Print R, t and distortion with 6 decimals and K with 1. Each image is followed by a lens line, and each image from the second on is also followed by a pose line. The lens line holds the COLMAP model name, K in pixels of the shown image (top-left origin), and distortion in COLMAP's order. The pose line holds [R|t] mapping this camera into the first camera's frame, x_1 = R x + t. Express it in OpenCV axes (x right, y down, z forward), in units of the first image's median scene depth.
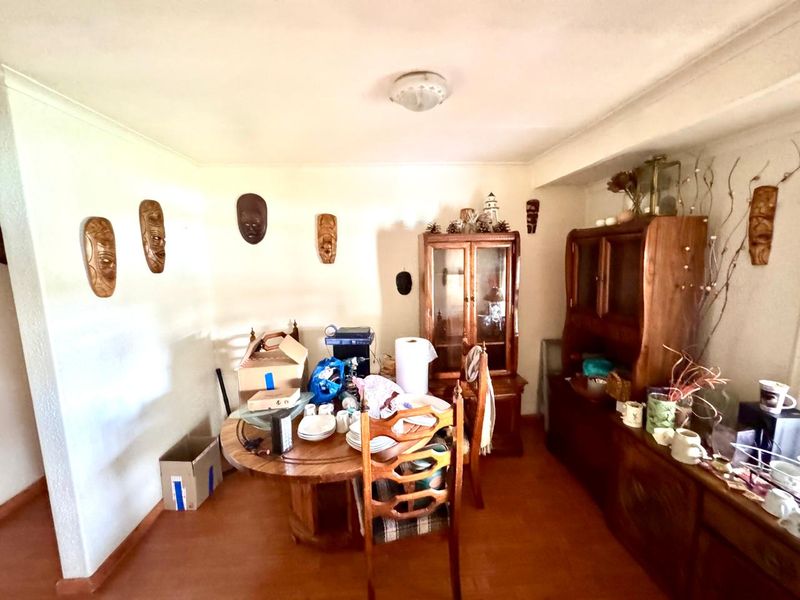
lens RADIAL K [[320.1, 0, 400.8], [0, 320.1, 299.7], [0, 0, 1]] dist [-0.001182, -0.000097]
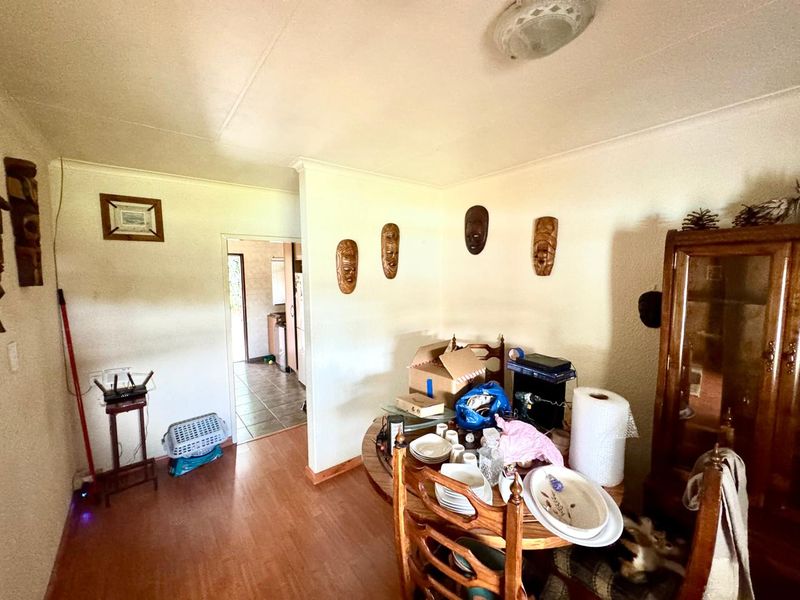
lens RADIAL K [[320.1, 0, 400.8], [0, 320.1, 299.7], [0, 0, 1]] dist [-0.001182, -0.000097]
pose [[0.577821, 0.092891, -0.810860, 0.298058], [-0.114514, 0.992901, 0.032142, -0.041270], [0.808090, 0.074283, 0.584357, 0.253674]]
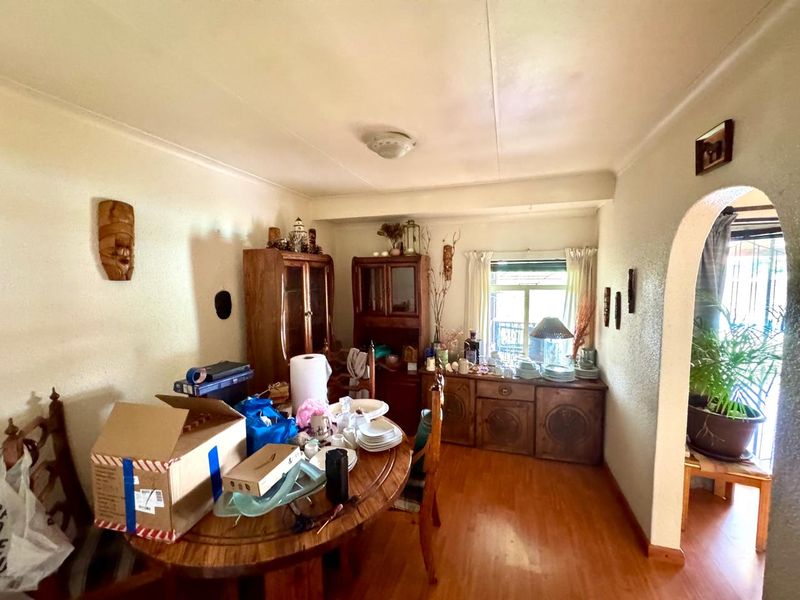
lens RADIAL K [[320.1, 0, 400.8], [0, 320.1, 299.7], [0, 0, 1]] dist [-0.001182, -0.000097]
pose [[0.379969, -0.047738, 0.923767, -0.716519], [0.121798, 0.992554, 0.001194, -0.012905], [-0.916945, 0.112060, 0.382954, 0.327627]]
